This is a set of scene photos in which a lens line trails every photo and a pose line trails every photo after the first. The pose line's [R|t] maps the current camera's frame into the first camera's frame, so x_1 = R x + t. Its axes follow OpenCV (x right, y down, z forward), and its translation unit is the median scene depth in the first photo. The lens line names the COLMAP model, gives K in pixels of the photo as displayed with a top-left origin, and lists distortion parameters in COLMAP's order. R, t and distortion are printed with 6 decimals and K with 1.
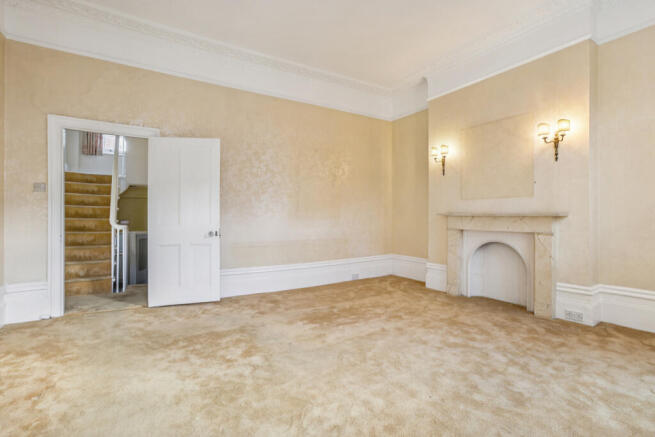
lens RADIAL K [[335.2, 0, 326.7], [0, 335.2, 199.9], [0, 0, 1]] dist [0.000652, 0.000060]
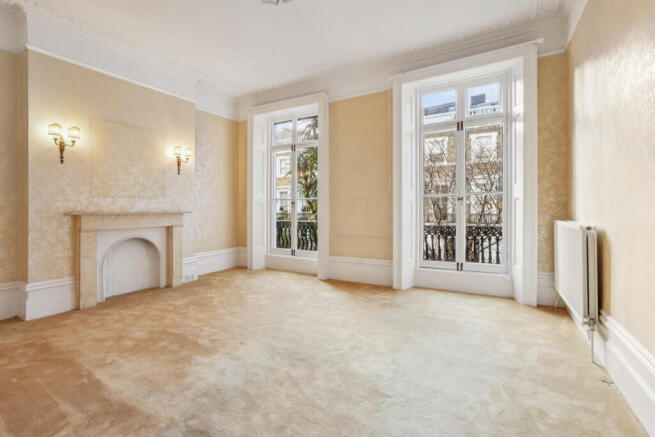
lens RADIAL K [[295.5, 0, 328.3], [0, 295.5, 211.7], [0, 0, 1]] dist [-0.042382, 0.022414]
pose [[-0.473427, 0.013254, 0.880733, -0.599463], [-0.010702, 0.999726, -0.020797, 0.051073], [-0.880768, -0.019271, -0.473156, 0.863923]]
